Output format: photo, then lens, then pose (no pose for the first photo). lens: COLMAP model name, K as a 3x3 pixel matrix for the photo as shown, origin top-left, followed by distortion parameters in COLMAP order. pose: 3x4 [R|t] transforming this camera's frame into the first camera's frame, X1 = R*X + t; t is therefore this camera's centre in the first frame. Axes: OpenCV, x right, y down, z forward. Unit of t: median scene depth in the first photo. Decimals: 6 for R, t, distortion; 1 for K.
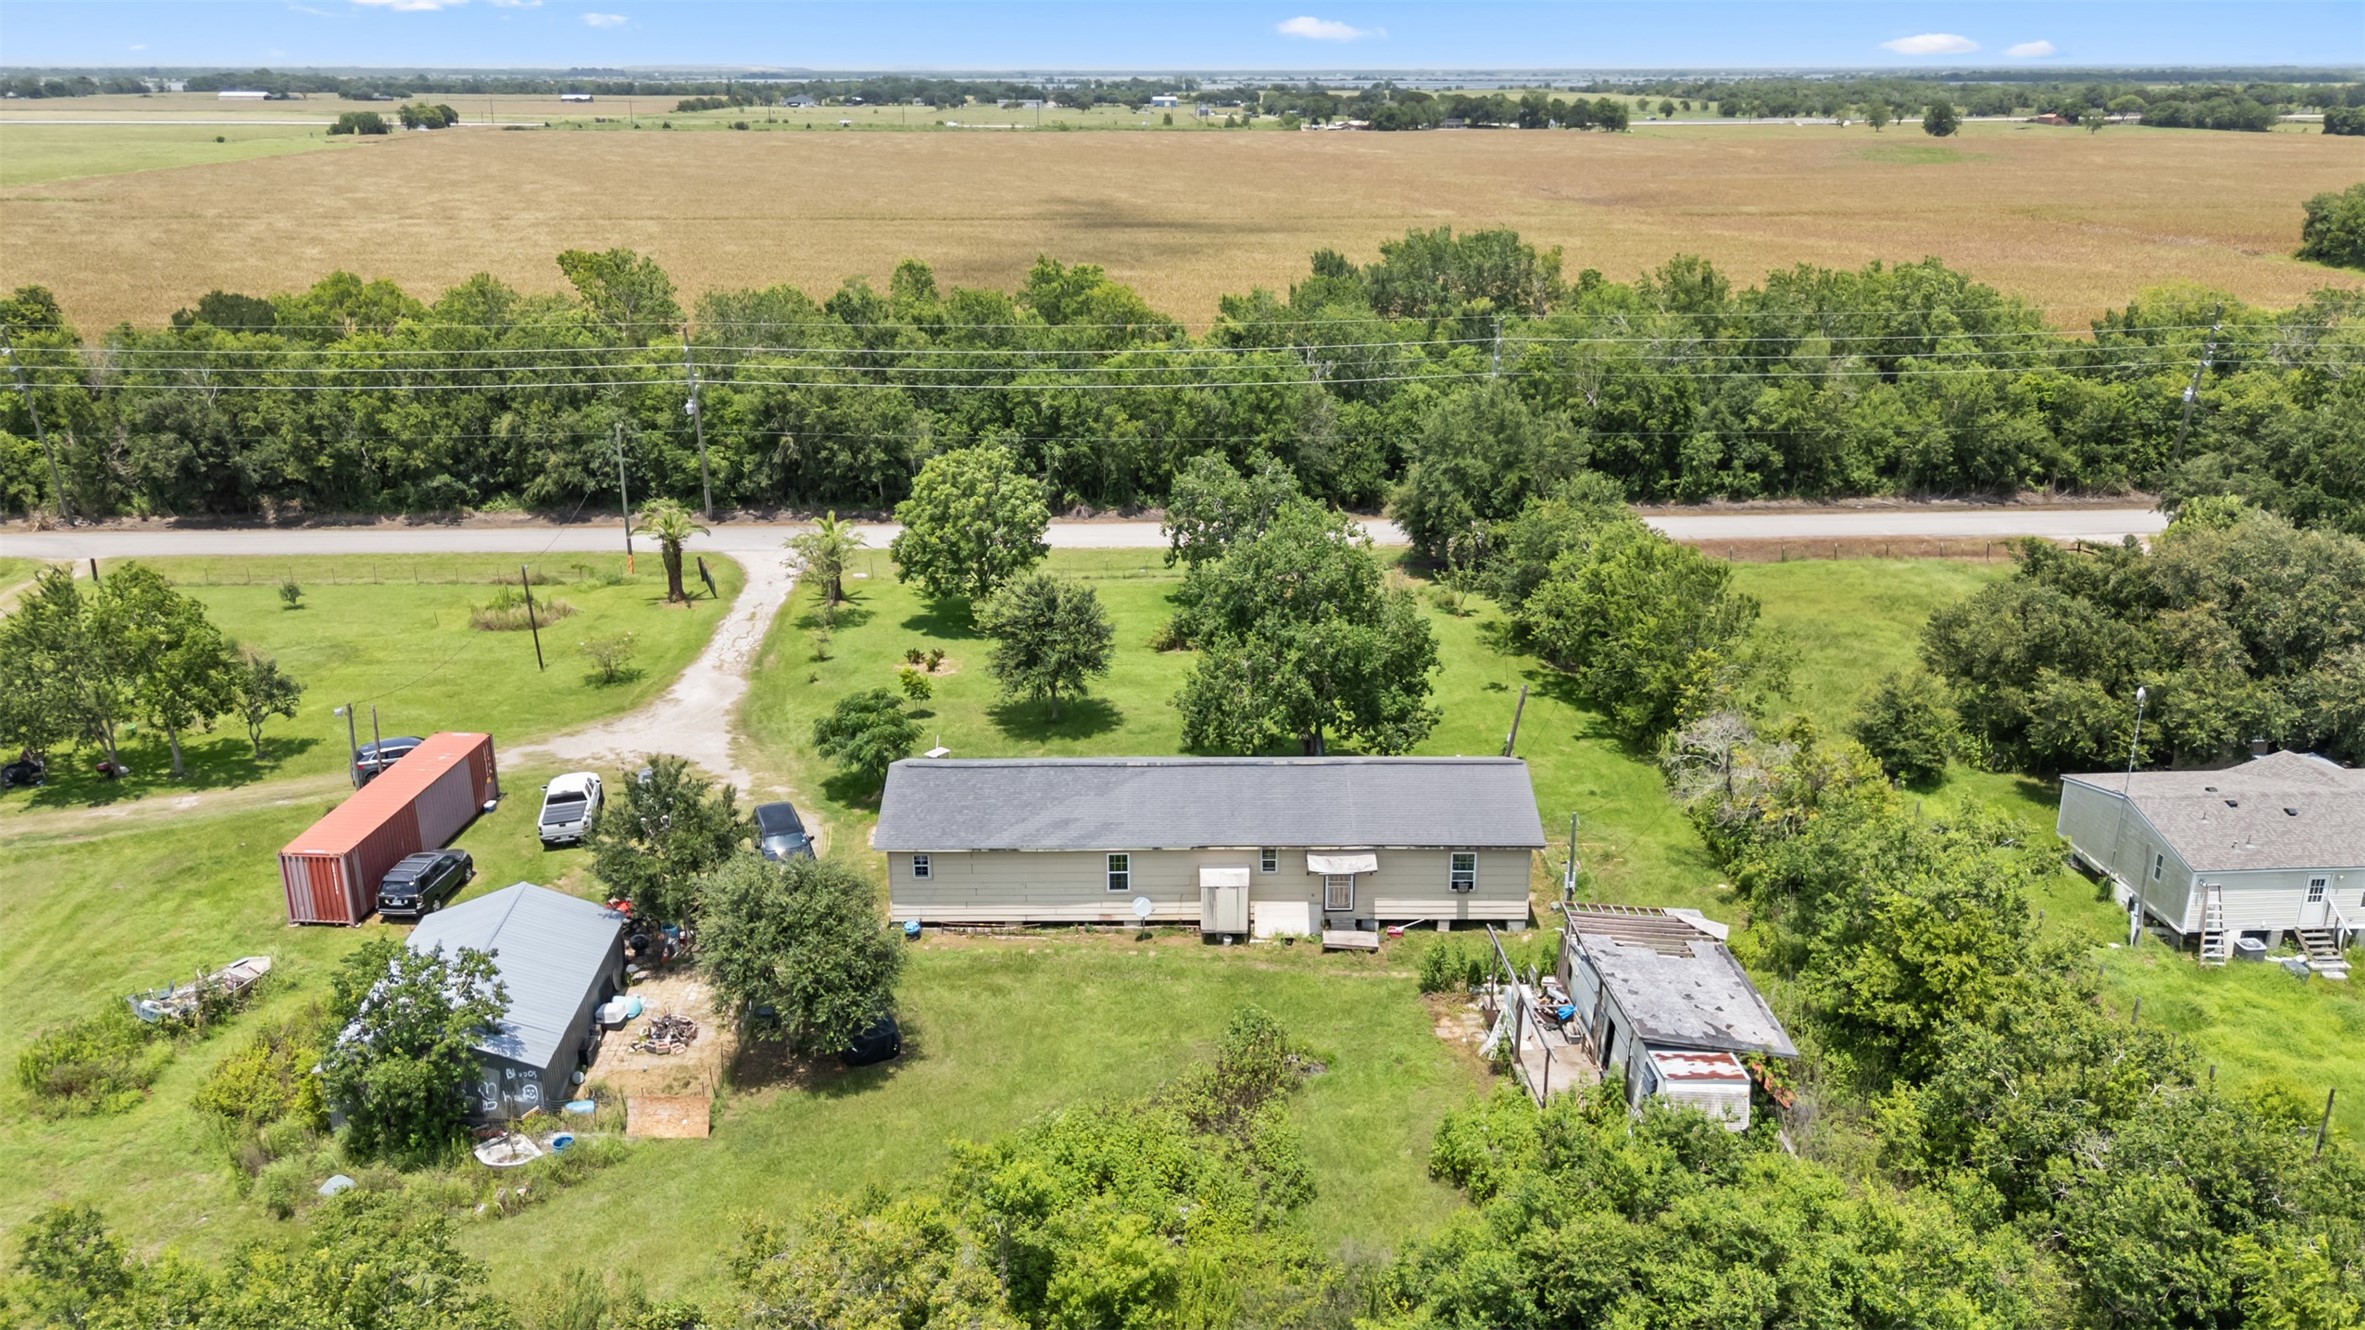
lens RADIAL K [[1765.9, 0, 1181.4], [0, 1765.9, 620.5], [0, 0, 1]] dist [0.106543, -0.182671]
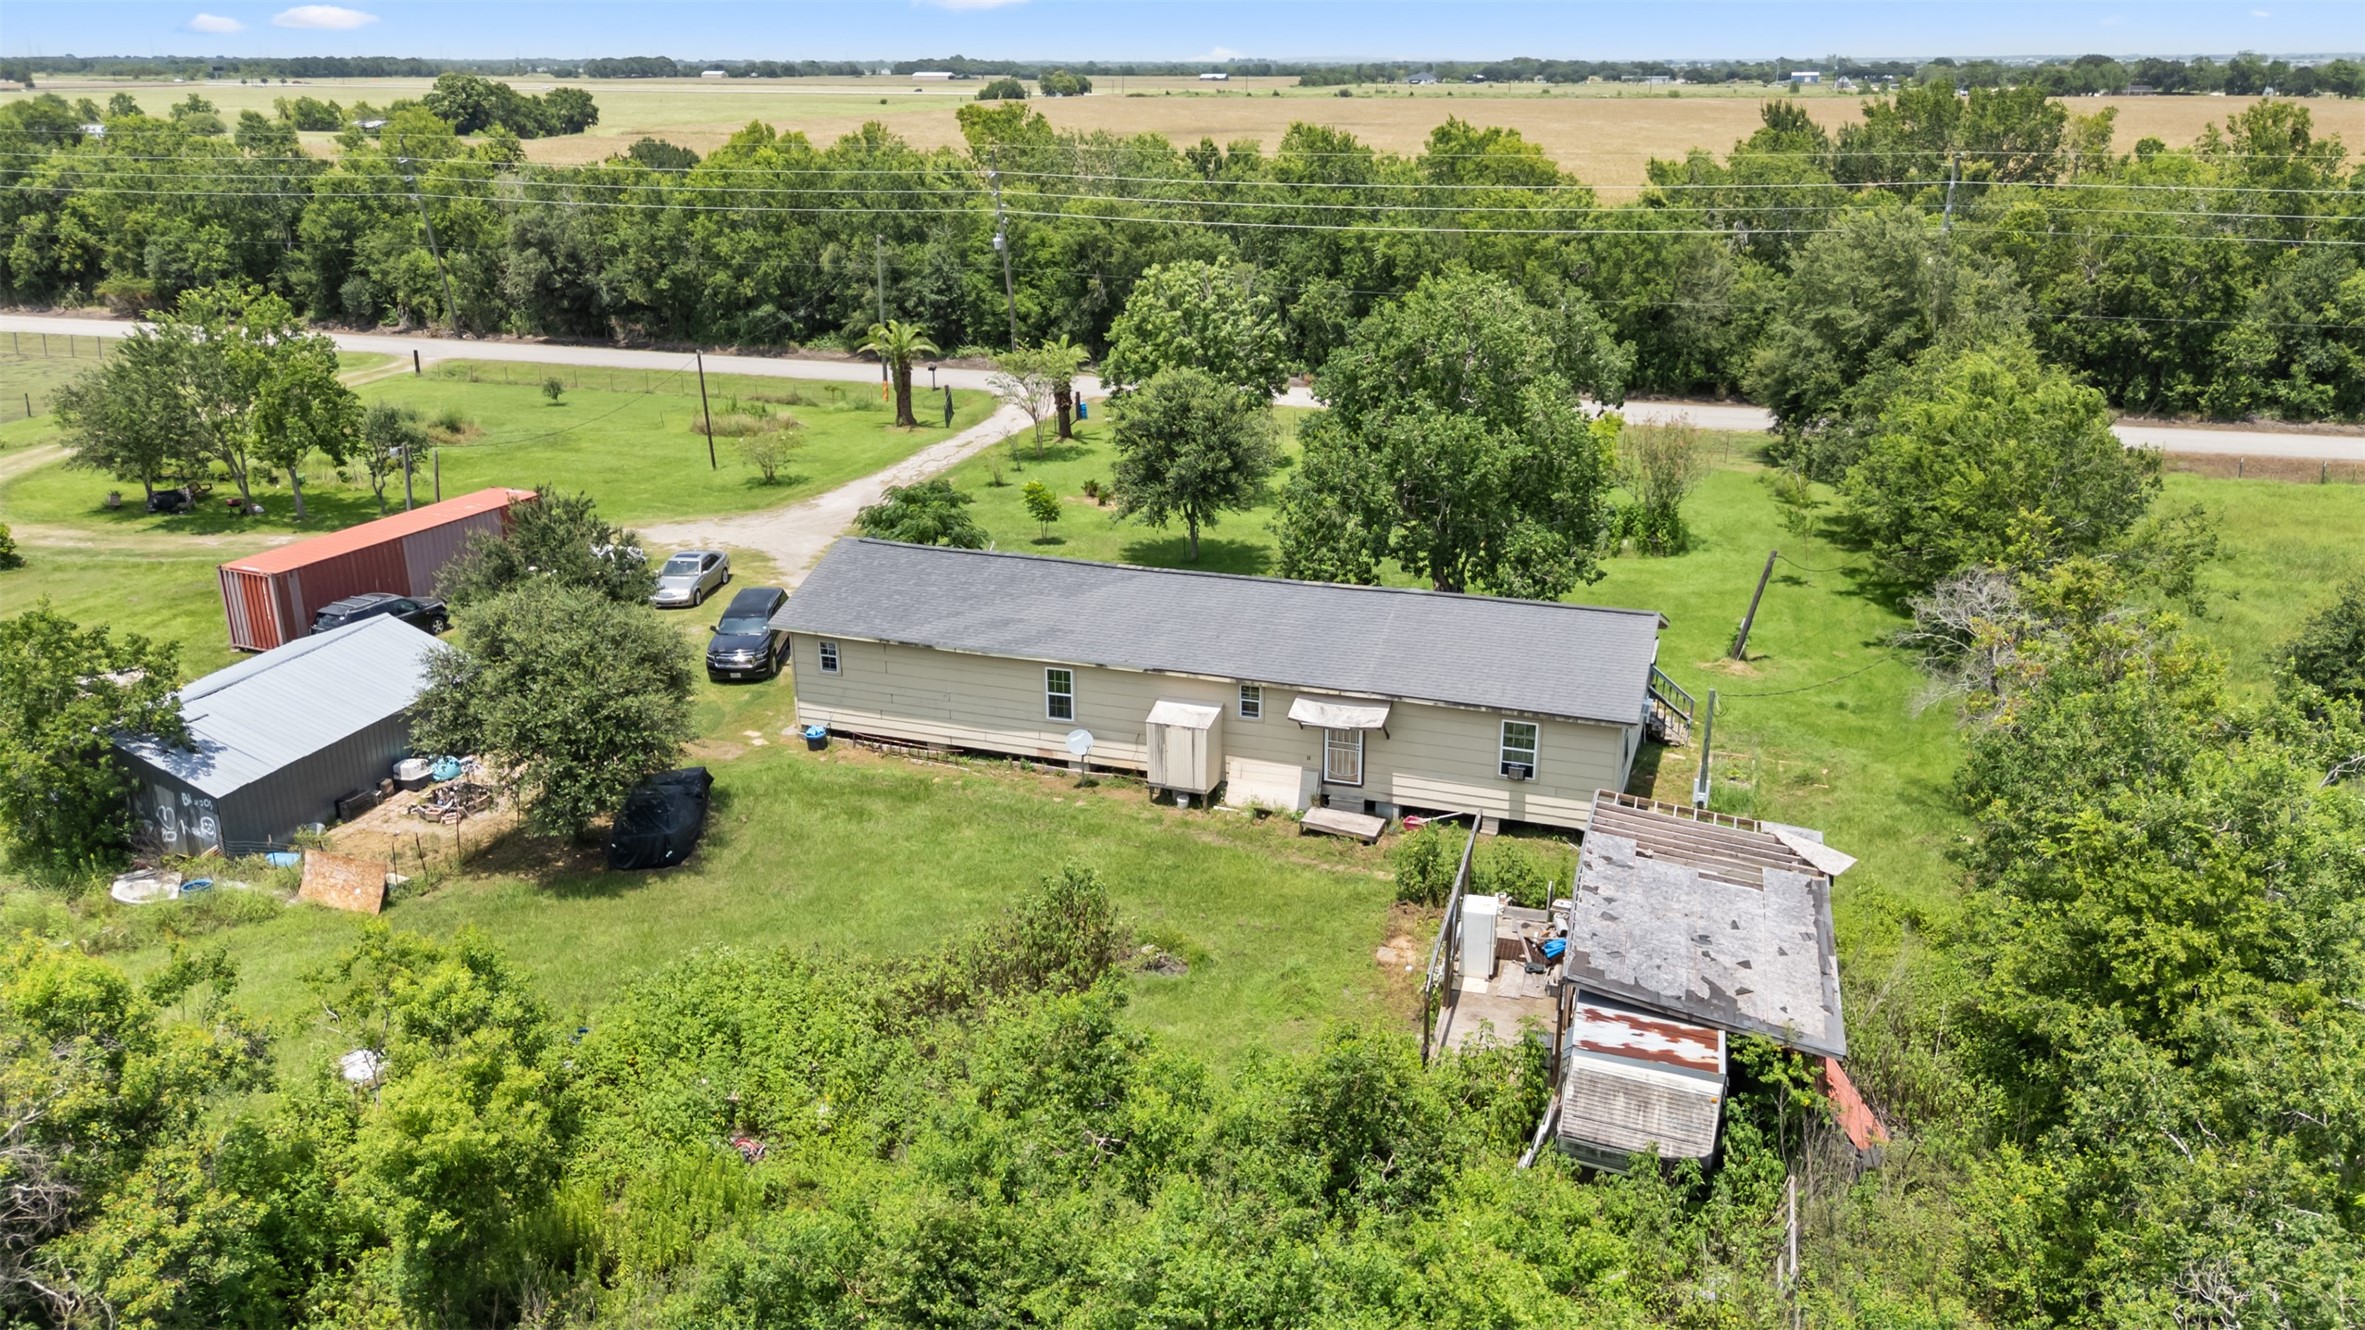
lens RADIAL K [[1742.5, 0, 1190.6], [0, 1742.5, 667.4], [0, 0, 1]] dist [0.068754, -0.061467]
pose [[0.942934, 0.110408, -0.314143, 0.245414], [-0.100343, 0.993790, 0.048085, 0.088905], [0.317501, -0.013819, 0.948157, 0.312770]]
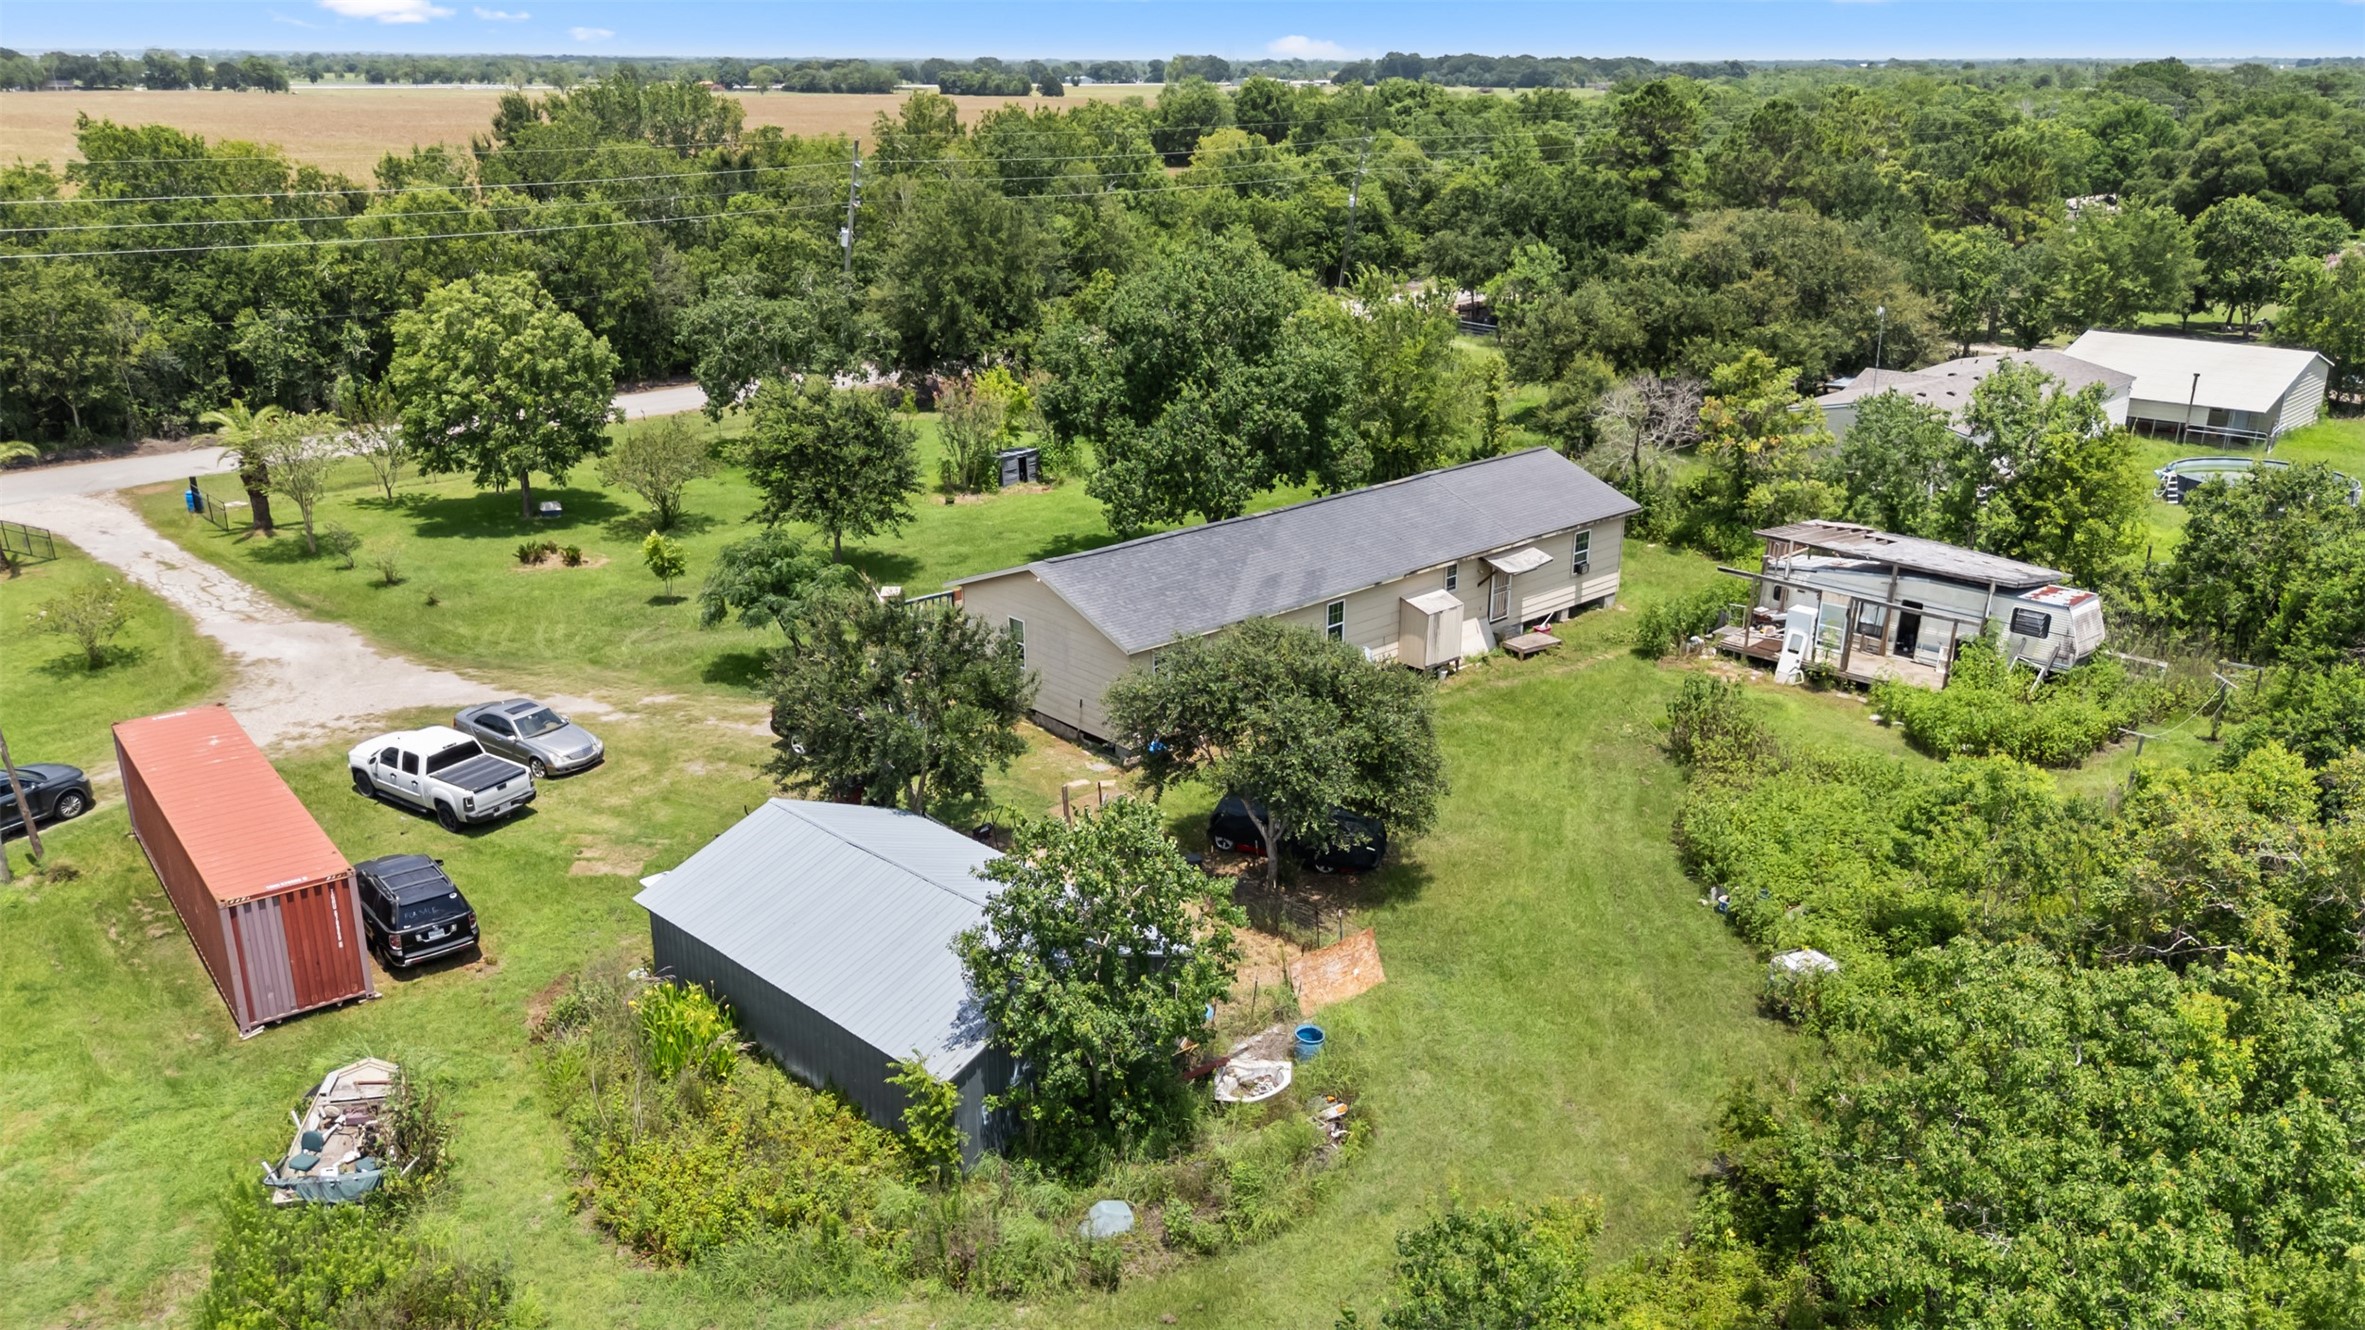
lens RADIAL K [[1742.5, 0, 1190.6], [0, 1742.5, 667.4], [0, 0, 1]] dist [0.068754, -0.061467]
pose [[0.732870, -0.212062, 0.646476, -0.620749], [0.191820, 0.976041, 0.102714, 0.063003], [-0.652768, 0.048731, 0.755989, 0.415635]]
